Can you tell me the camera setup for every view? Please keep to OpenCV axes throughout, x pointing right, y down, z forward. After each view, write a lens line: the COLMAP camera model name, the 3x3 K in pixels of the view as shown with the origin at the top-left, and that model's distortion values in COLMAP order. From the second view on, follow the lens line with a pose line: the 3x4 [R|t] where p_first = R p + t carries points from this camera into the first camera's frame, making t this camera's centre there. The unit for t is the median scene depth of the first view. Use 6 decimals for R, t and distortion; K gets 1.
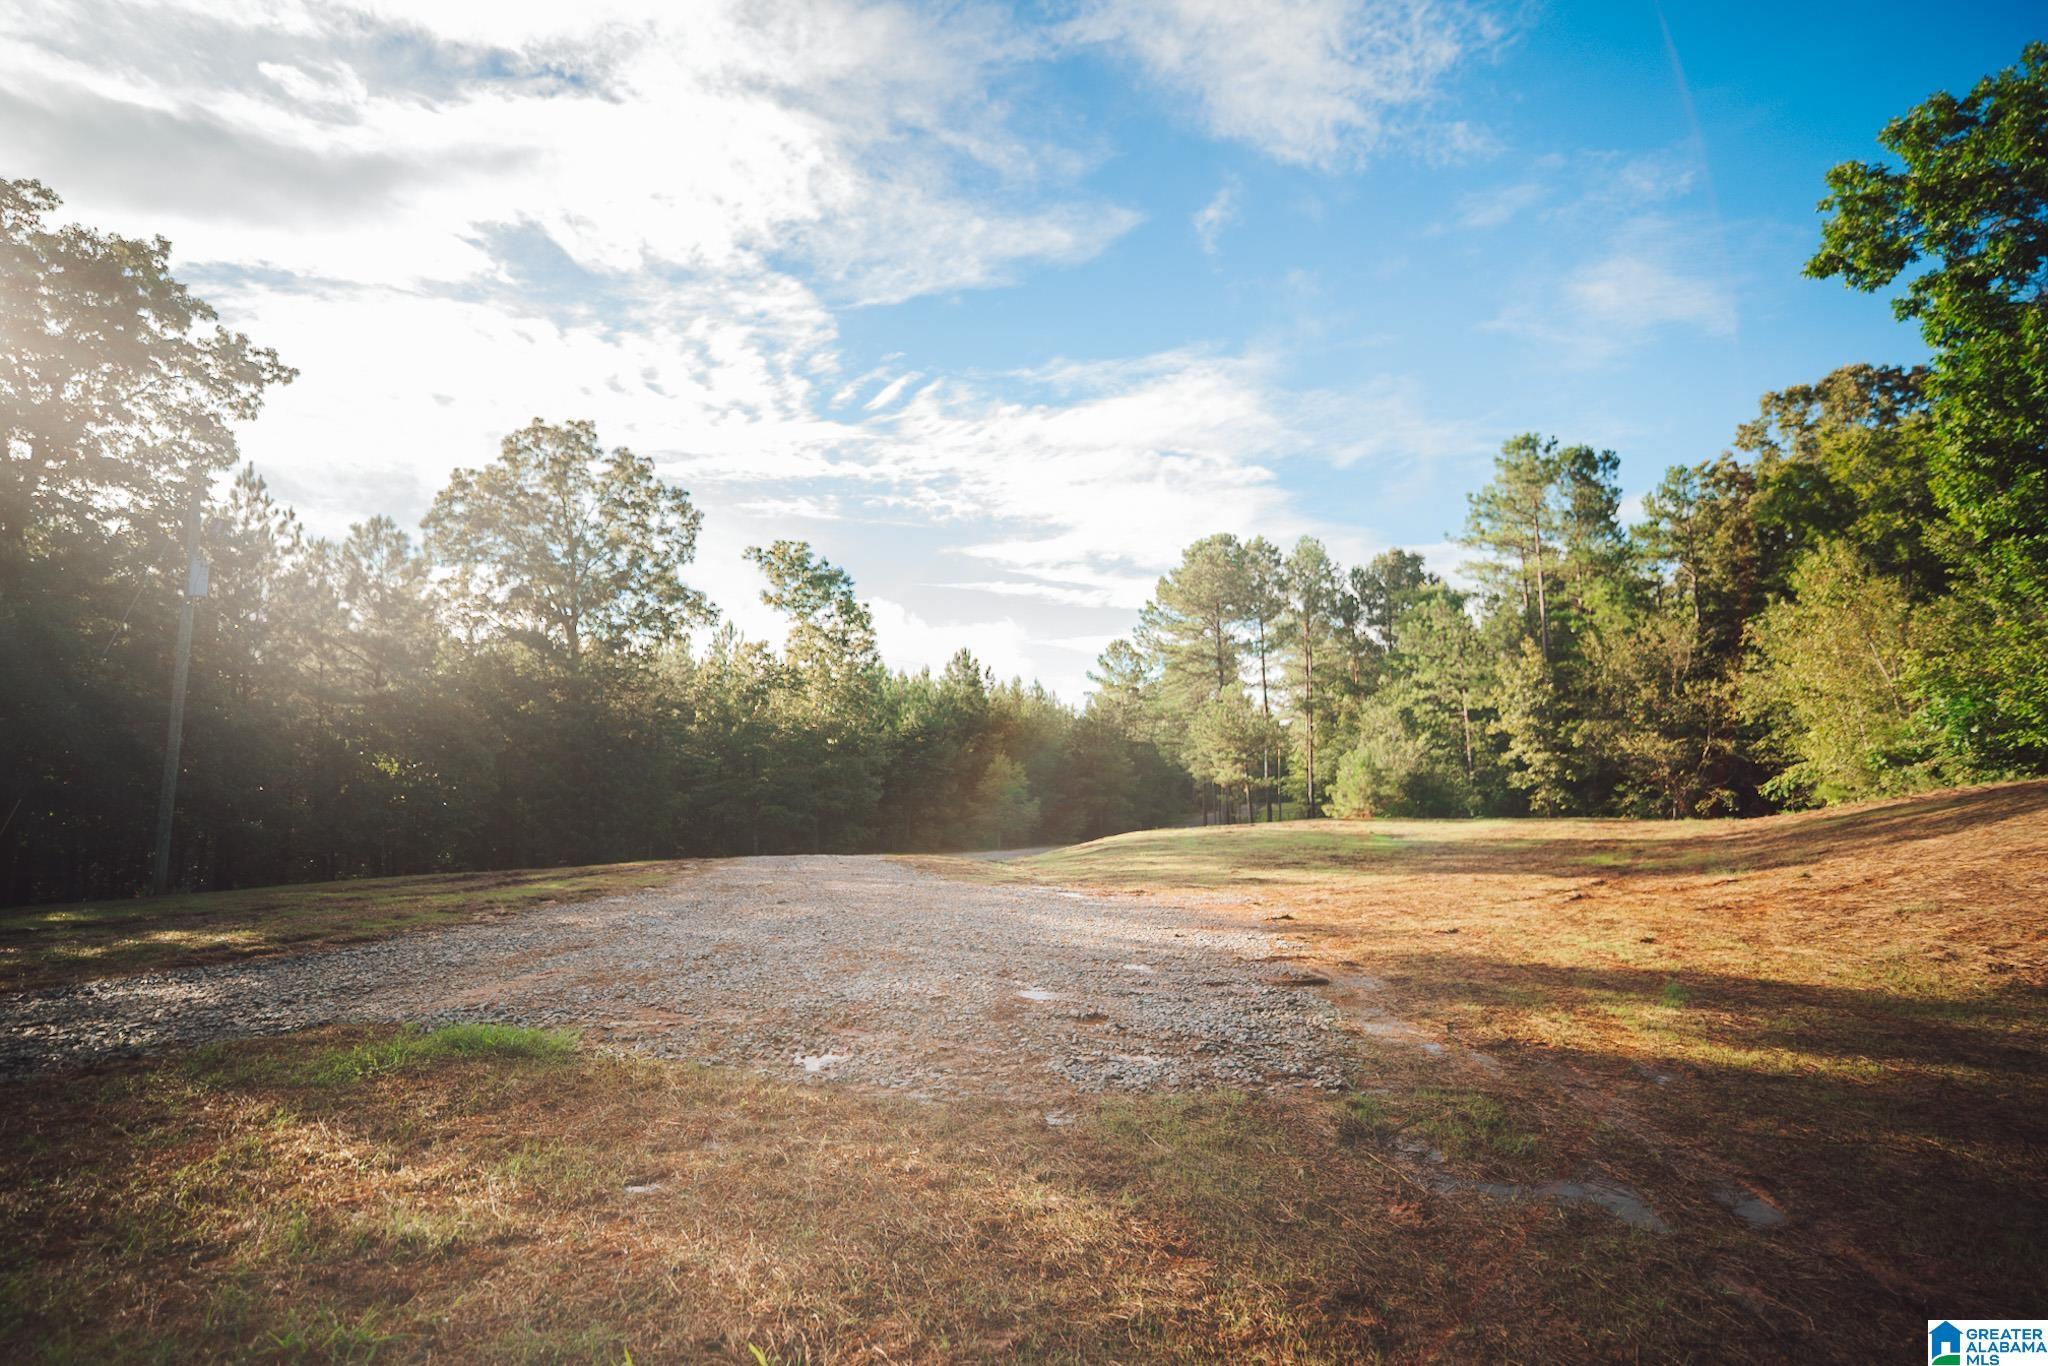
lens RADIAL K [[925.3, 0, 1024.0], [0, 925.3, 683.0], [0, 0, 1]] dist [0.001790, 0.000100]
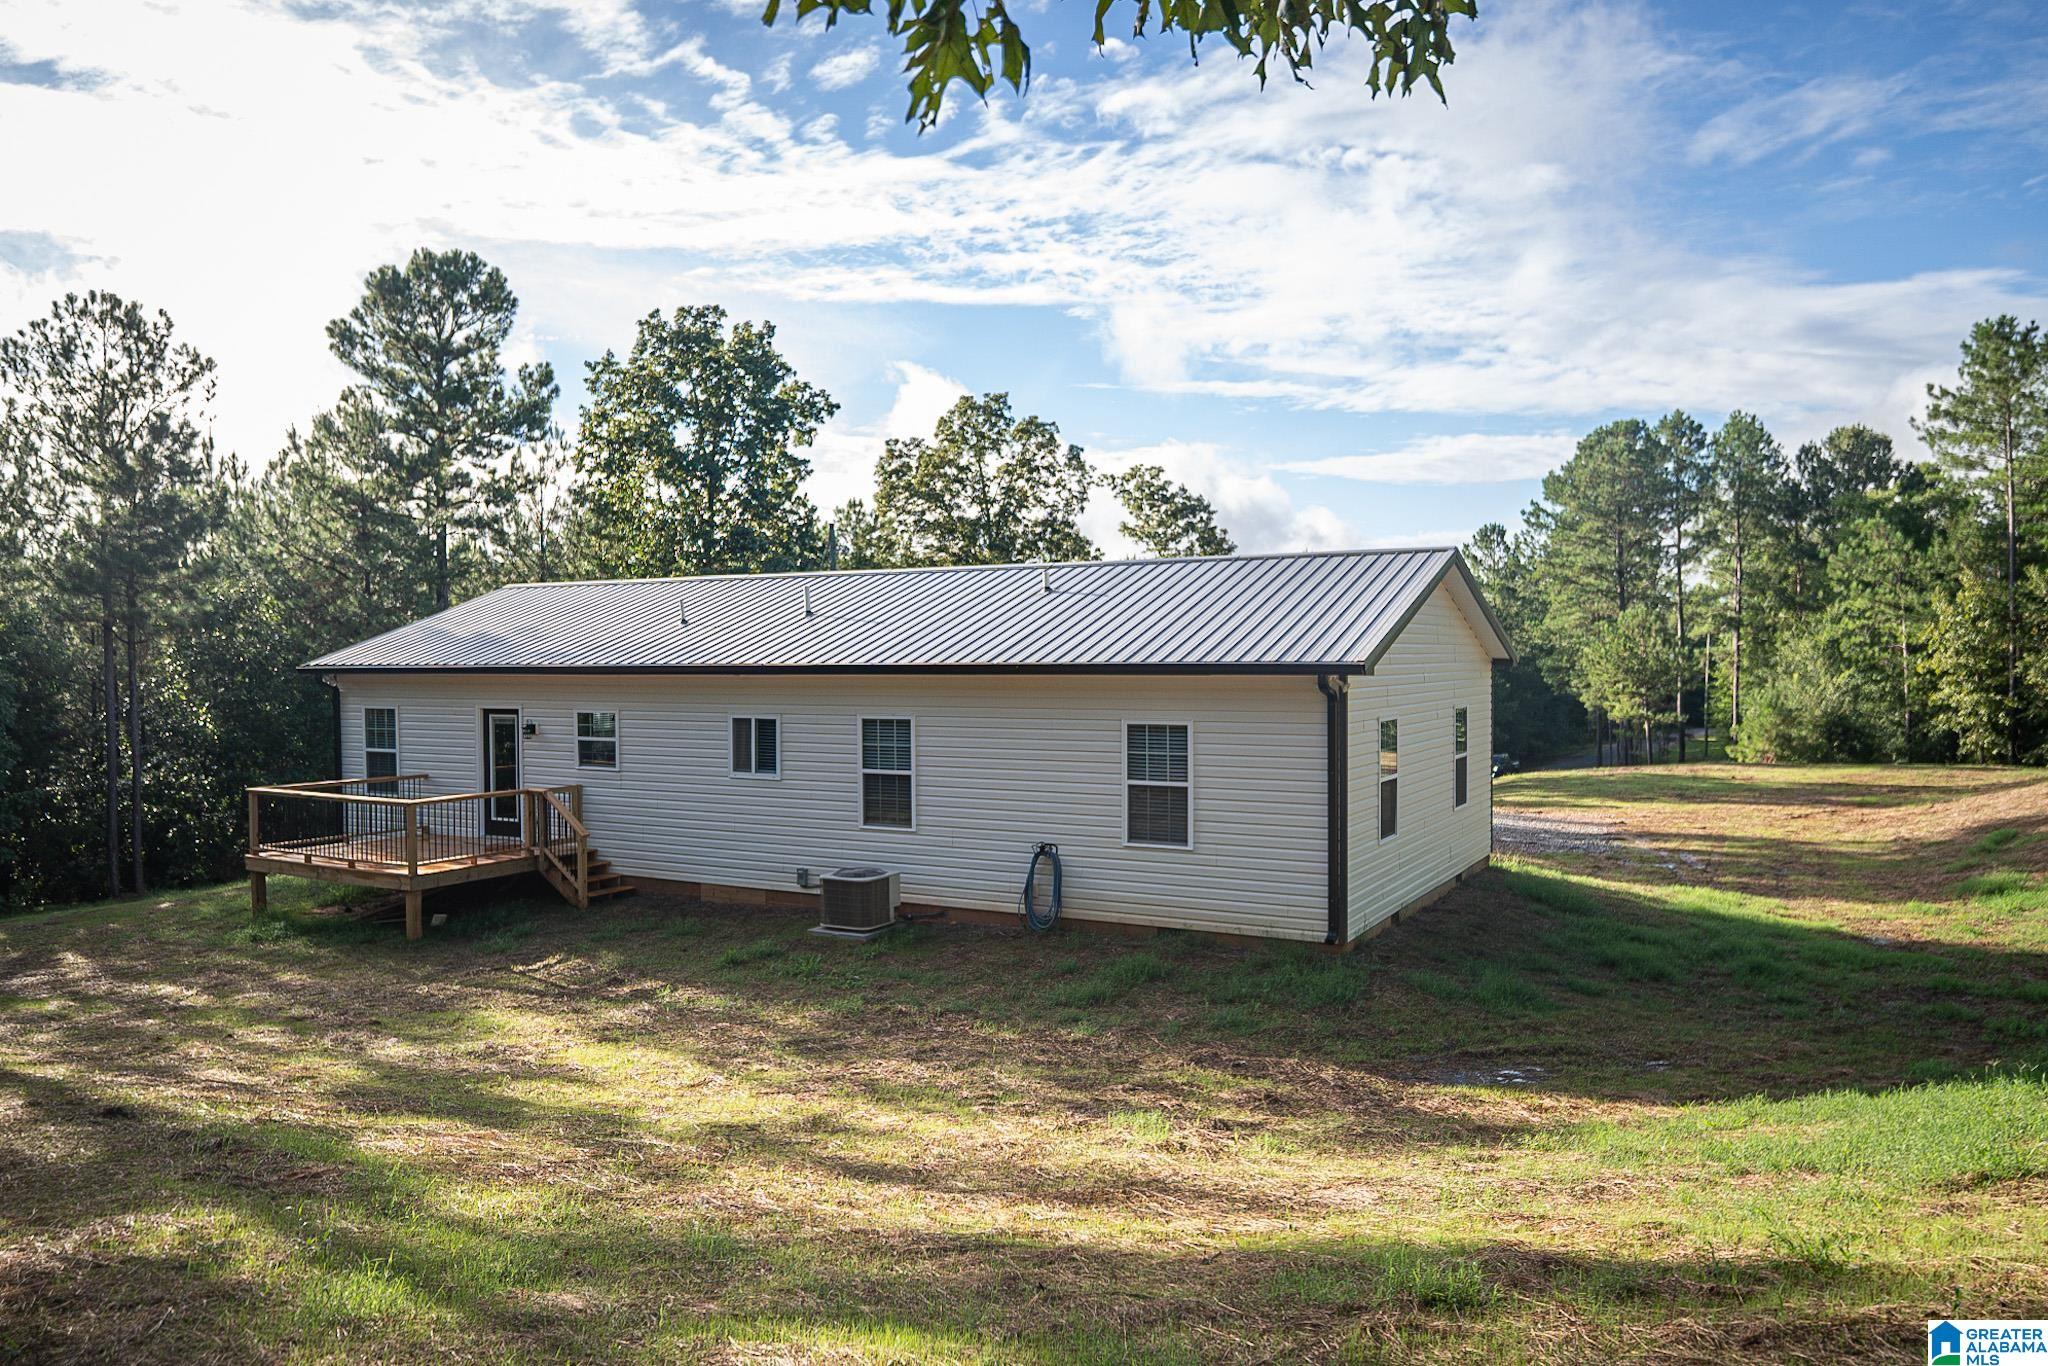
lens RADIAL K [[1450.6, 0, 1024.0], [0, 1450.6, 683.0], [0, 0, 1]] dist [-0.008347, -0.003813]
pose [[0.981062, 0.001825, -0.193686, -0.086498], [0.018756, 0.994361, 0.104373, -0.091712], [0.192784, -0.106029, 0.975496, -0.525127]]
